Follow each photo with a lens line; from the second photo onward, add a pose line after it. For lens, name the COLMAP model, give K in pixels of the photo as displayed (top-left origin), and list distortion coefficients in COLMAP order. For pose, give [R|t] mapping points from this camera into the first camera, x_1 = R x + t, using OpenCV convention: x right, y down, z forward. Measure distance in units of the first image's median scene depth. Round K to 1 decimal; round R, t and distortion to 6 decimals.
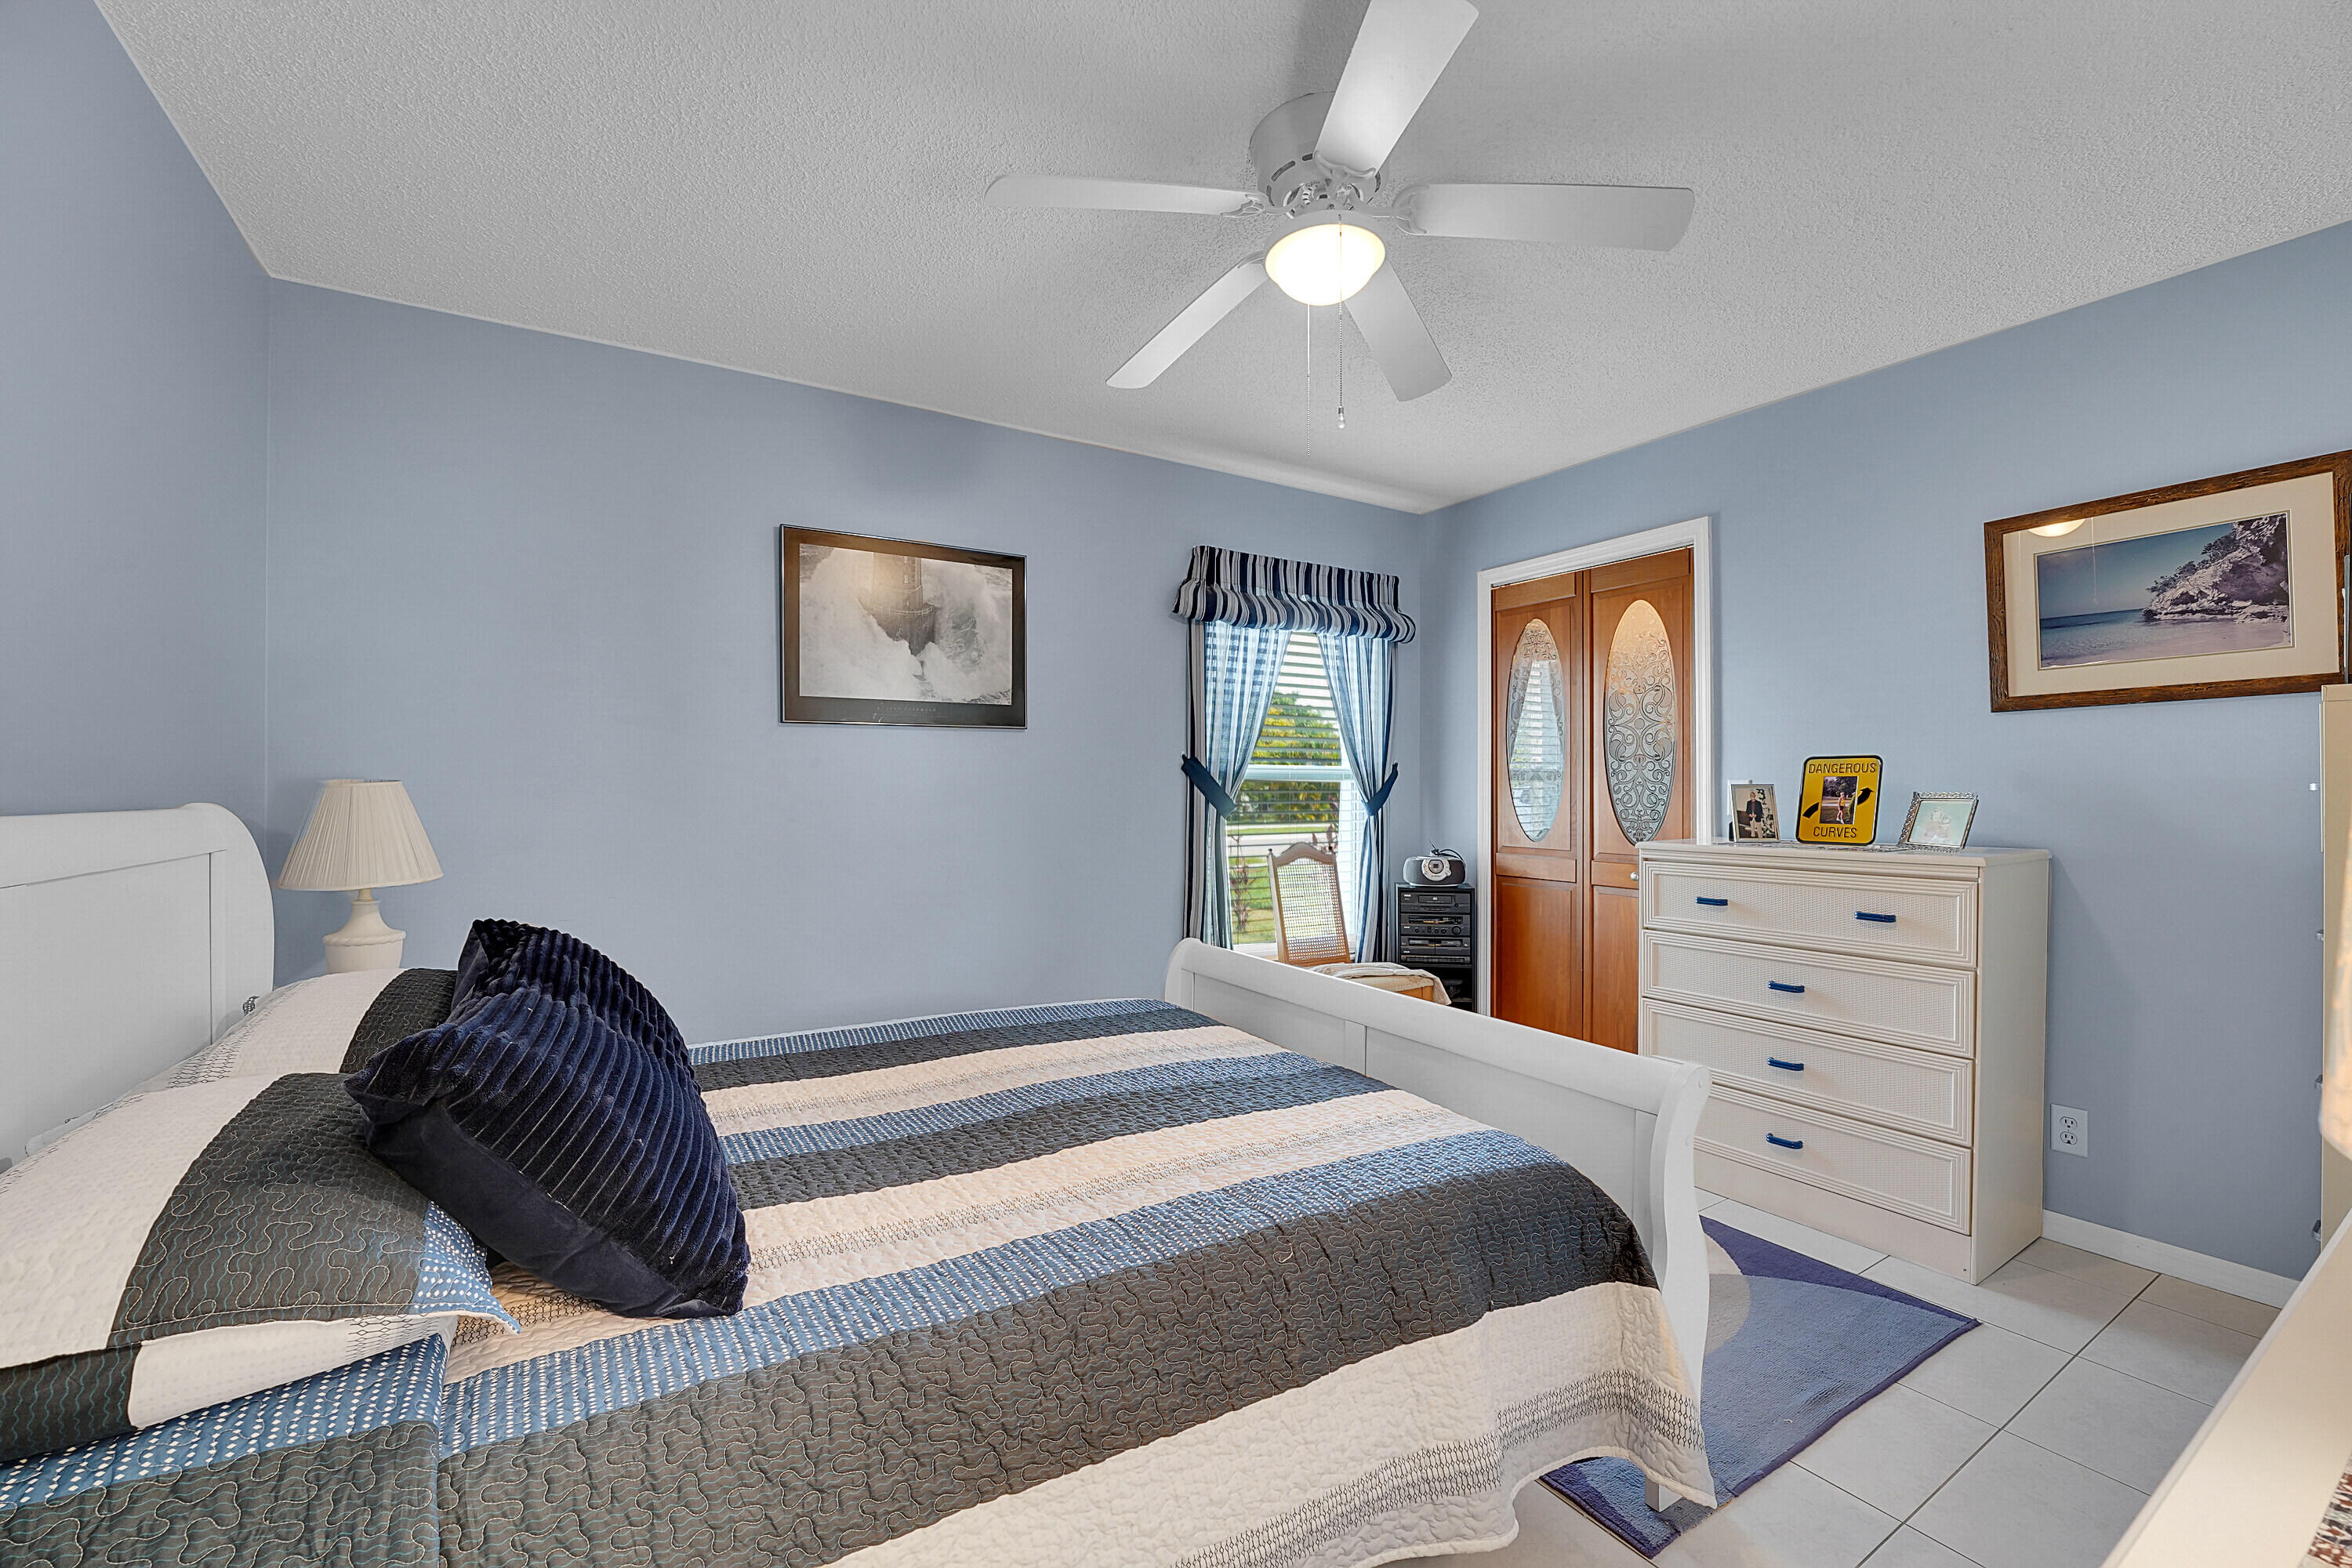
lens RADIAL K [[953.3, 0, 1180.1], [0, 953.3, 789.6], [0, 0, 1]] dist [-0.029981, 0.003391]
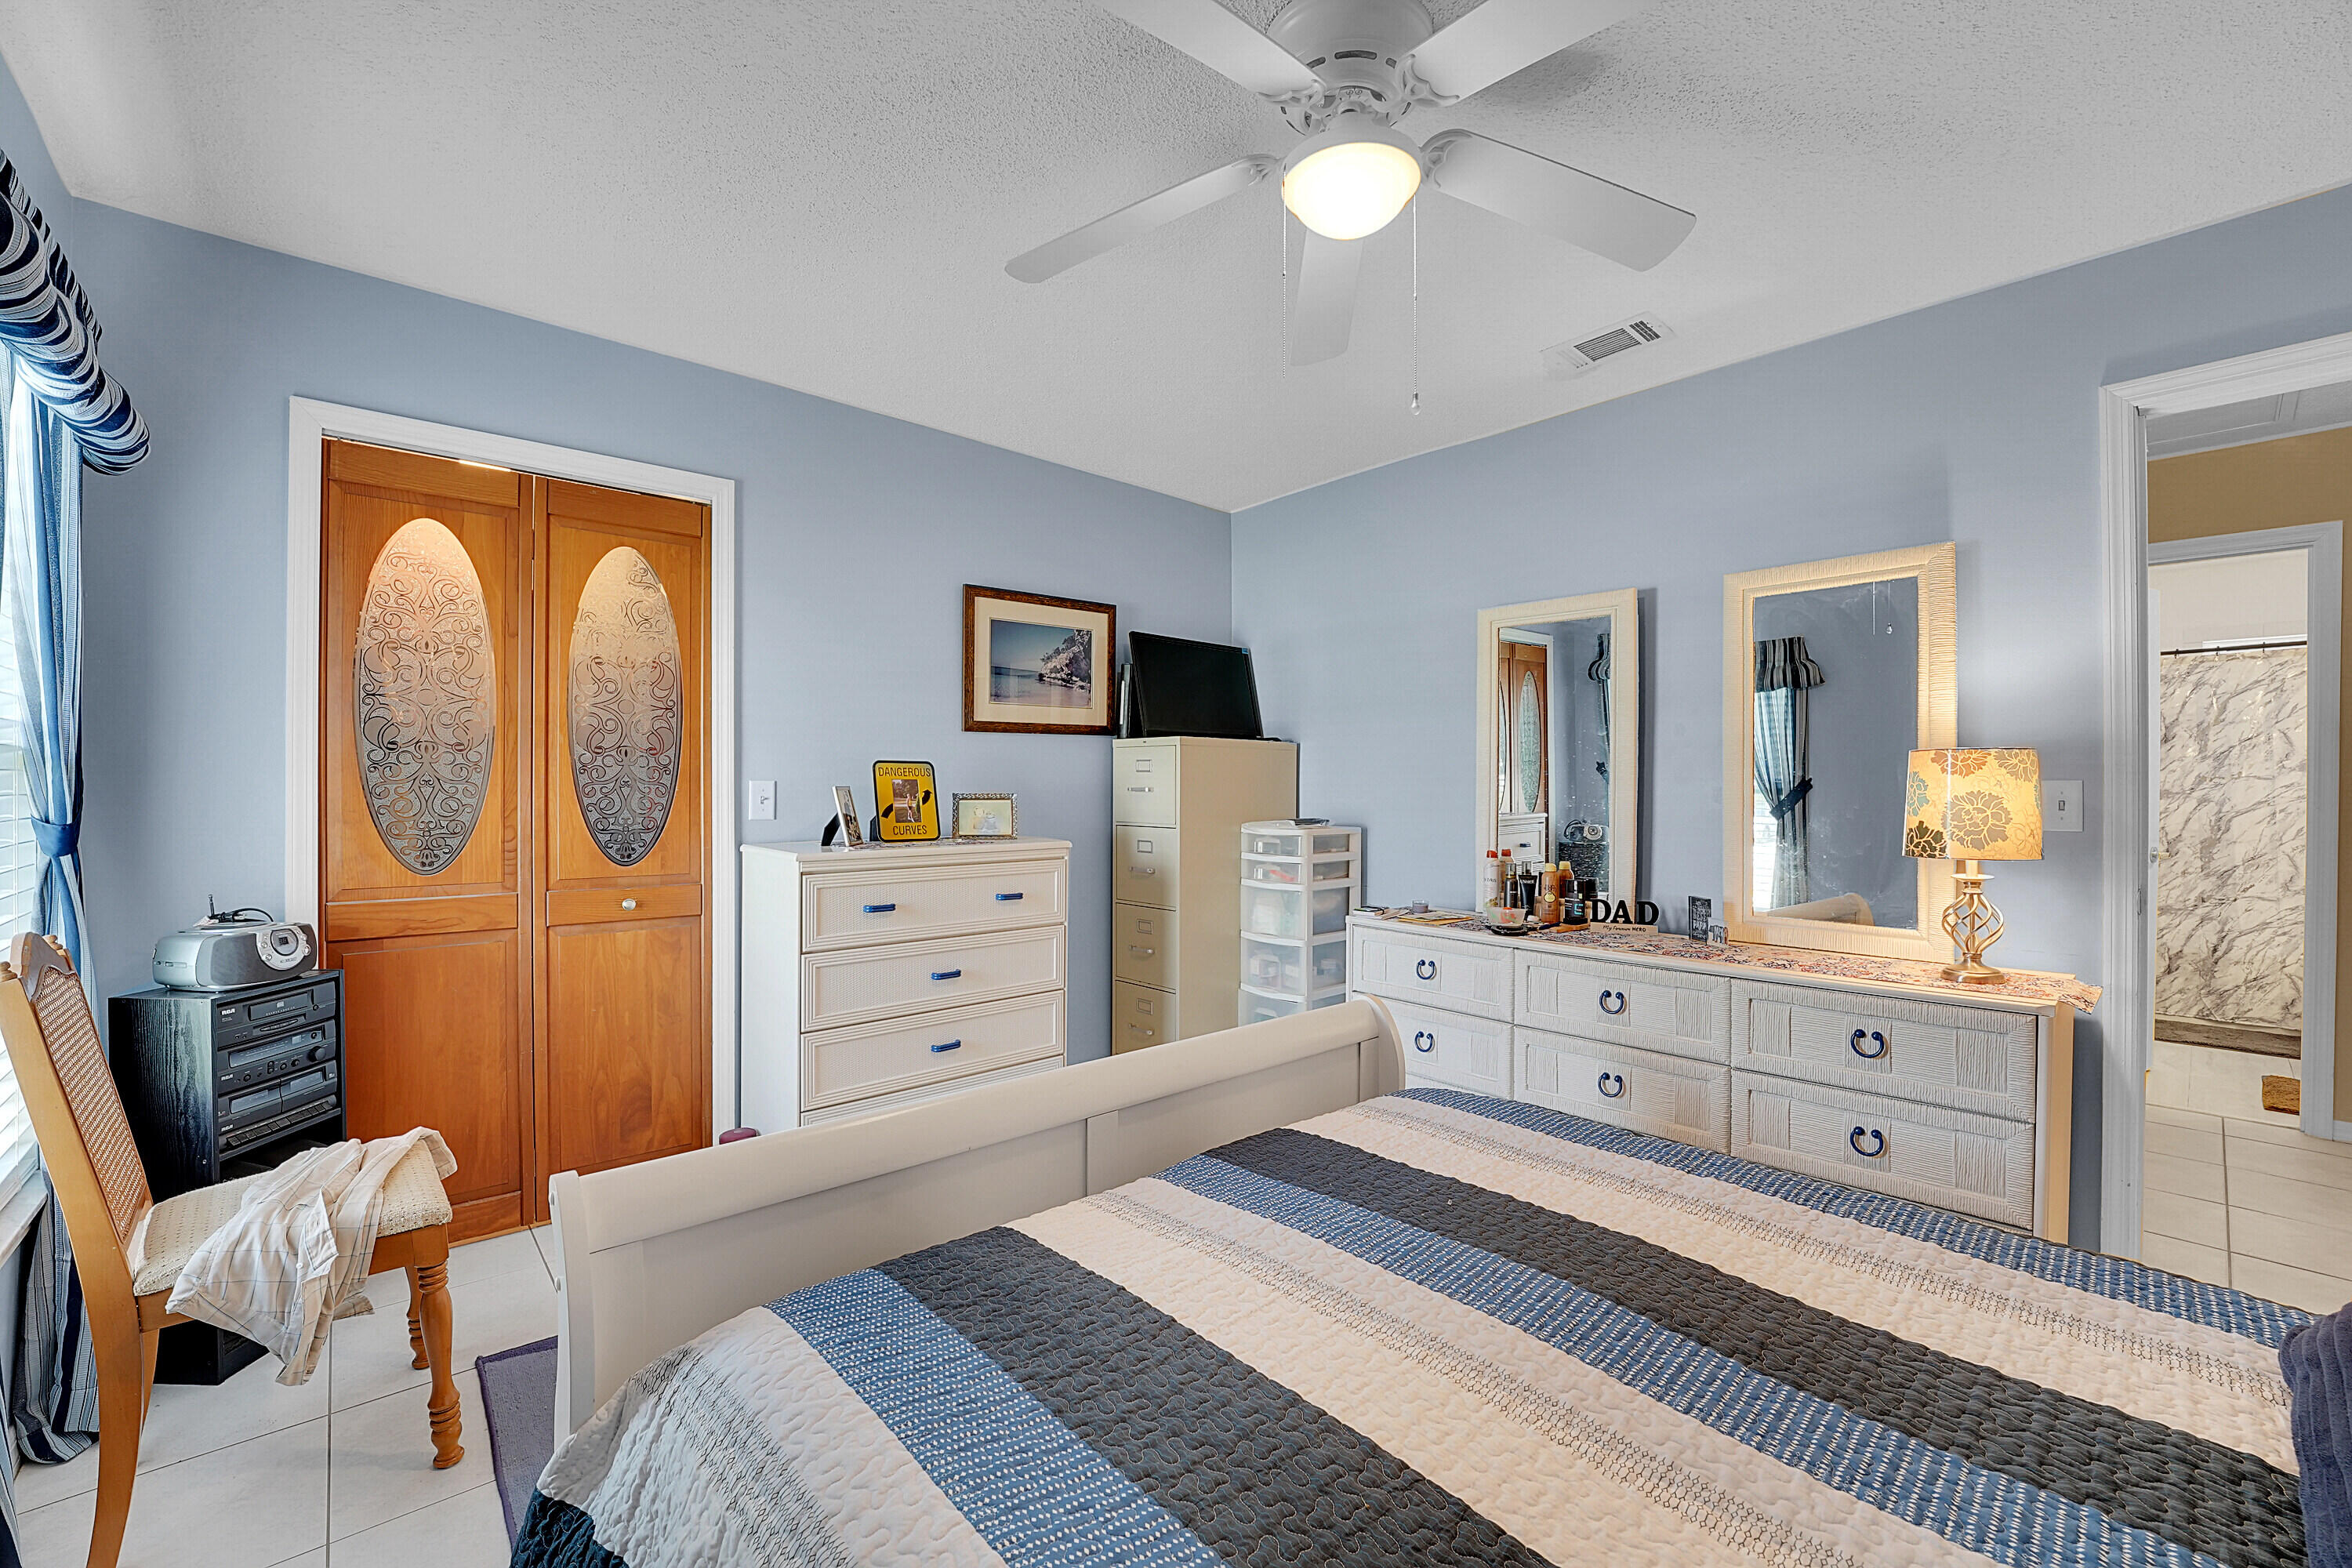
lens RADIAL K [[953.3, 0, 1180.1], [0, 953.3, 789.6], [0, 0, 1]] dist [-0.029981, 0.003391]
pose [[-0.176903, -0.003769, 0.984221, -0.455916], [-0.002751, 0.999991, 0.003334, -0.006805], [-0.984224, -0.002118, -0.176912, 0.889101]]
